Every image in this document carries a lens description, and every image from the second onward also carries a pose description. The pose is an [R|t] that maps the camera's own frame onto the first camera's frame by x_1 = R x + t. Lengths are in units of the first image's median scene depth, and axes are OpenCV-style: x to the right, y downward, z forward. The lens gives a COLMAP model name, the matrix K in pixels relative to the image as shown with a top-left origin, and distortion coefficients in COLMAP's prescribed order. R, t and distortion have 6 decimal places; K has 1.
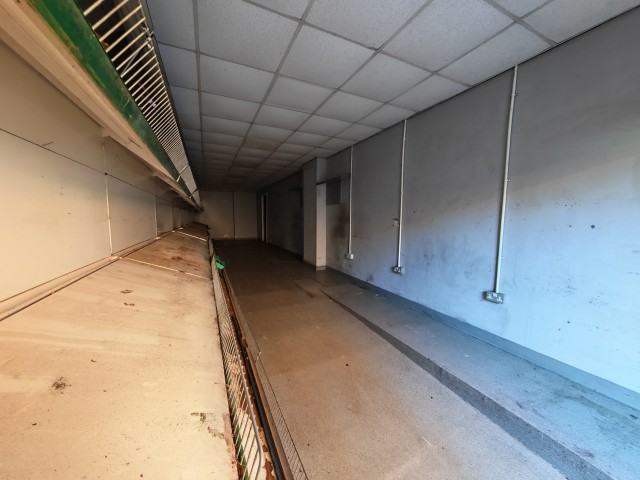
lens RADIAL K [[236.9, 0, 319.2], [0, 236.9, 240.7], [0, 0, 1]] dist [-0.002525, -0.000282]
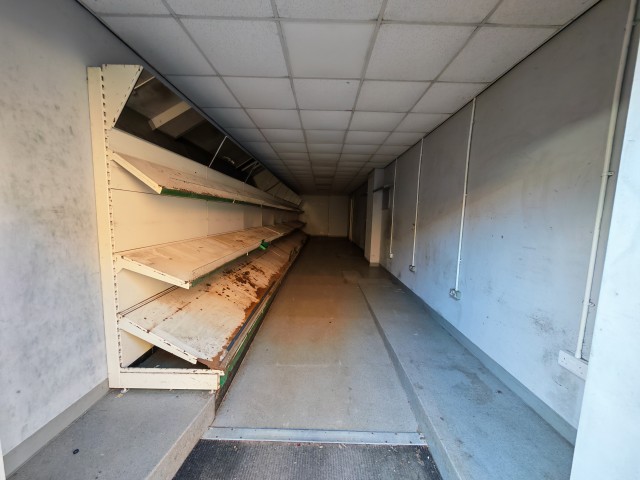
lens RADIAL K [[236.9, 0, 321.3], [0, 236.9, 240.3], [0, 0, 1]] dist [-0.002525, -0.000282]
pose [[0.900103, 0.064913, -0.430814, 0.433440], [-0.065665, 0.997755, 0.013142, 0.000677], [0.430700, 0.016460, 0.902345, -0.234629]]
